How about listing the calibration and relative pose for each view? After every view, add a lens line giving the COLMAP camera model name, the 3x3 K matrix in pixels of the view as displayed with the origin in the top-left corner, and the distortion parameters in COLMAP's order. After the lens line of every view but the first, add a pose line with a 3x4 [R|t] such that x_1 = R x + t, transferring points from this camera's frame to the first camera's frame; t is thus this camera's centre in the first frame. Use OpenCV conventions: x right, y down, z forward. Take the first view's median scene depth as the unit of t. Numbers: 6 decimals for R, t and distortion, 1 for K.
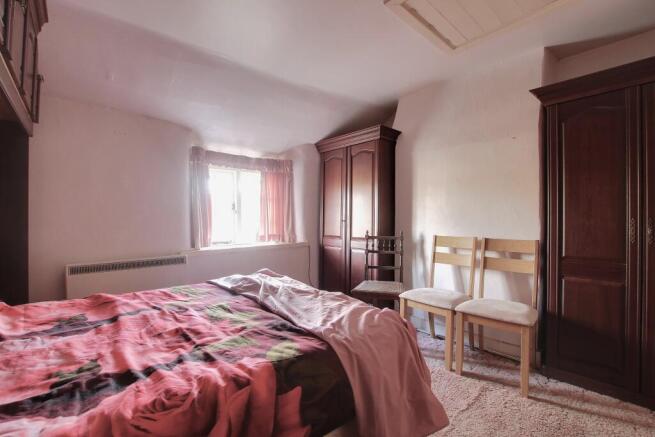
lens RADIAL K [[302.4, 0, 330.3], [0, 302.4, 220.0], [0, 0, 1]] dist [-0.036708, 0.000356]
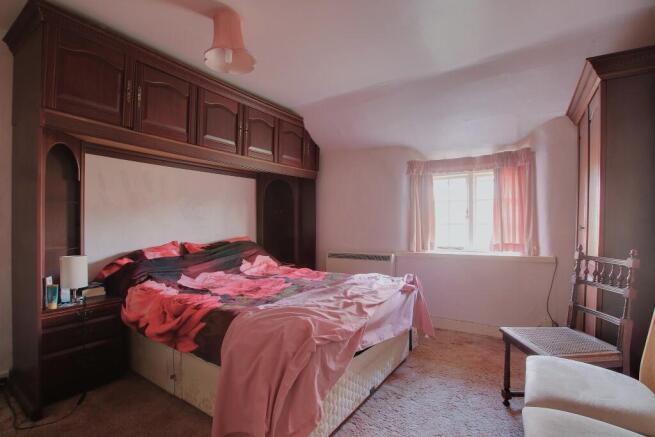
lens RADIAL K [[302.4, 0, 330.3], [0, 302.4, 220.0], [0, 0, 1]] dist [-0.036708, 0.000356]
pose [[0.277753, -0.006483, -0.960631, 0.502639], [-0.003119, 0.999966, -0.007650, -0.008966], [0.960647, 0.005121, 0.277724, 0.343011]]
